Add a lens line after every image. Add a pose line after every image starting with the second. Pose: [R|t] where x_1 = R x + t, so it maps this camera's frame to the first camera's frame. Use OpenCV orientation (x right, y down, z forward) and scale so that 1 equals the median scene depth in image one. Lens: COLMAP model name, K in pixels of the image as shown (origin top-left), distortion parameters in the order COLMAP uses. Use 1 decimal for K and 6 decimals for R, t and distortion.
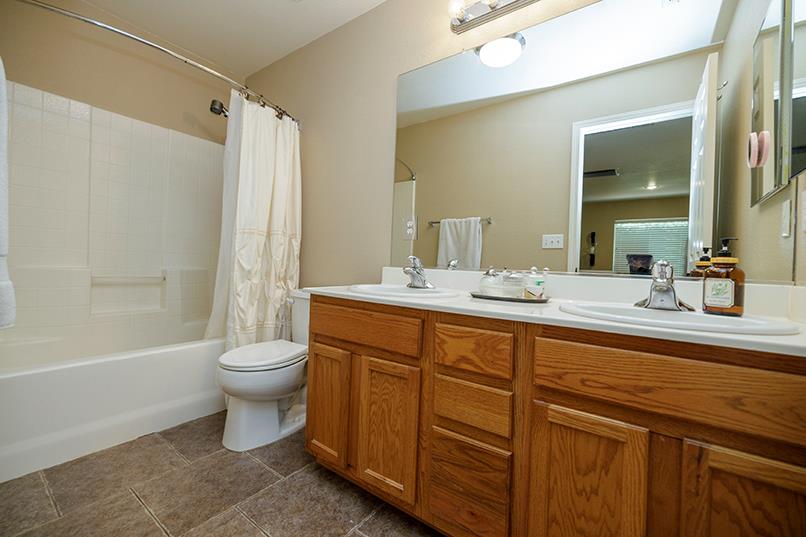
lens RADIAL K [[335.6, 0, 395.8], [0, 335.6, 264.9], [0, 0, 1]] dist [-0.001666, -0.000183]
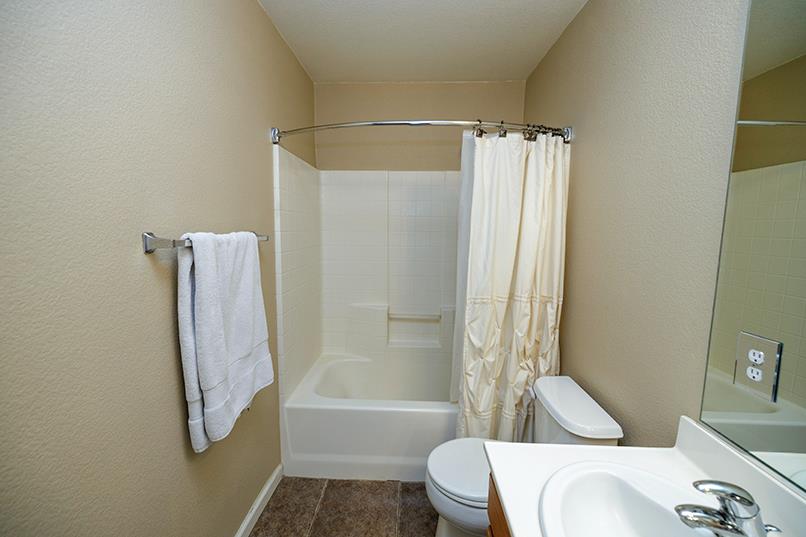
lens RADIAL K [[335.6, 0, 404.4], [0, 335.6, 263.4], [0, 0, 1]] dist [-0.001666, -0.000183]
pose [[0.579931, 0.062041, -0.812300, 0.107682], [0.006527, 0.996710, 0.080785, -0.246367], [0.814640, -0.052152, 0.577618, 0.361414]]
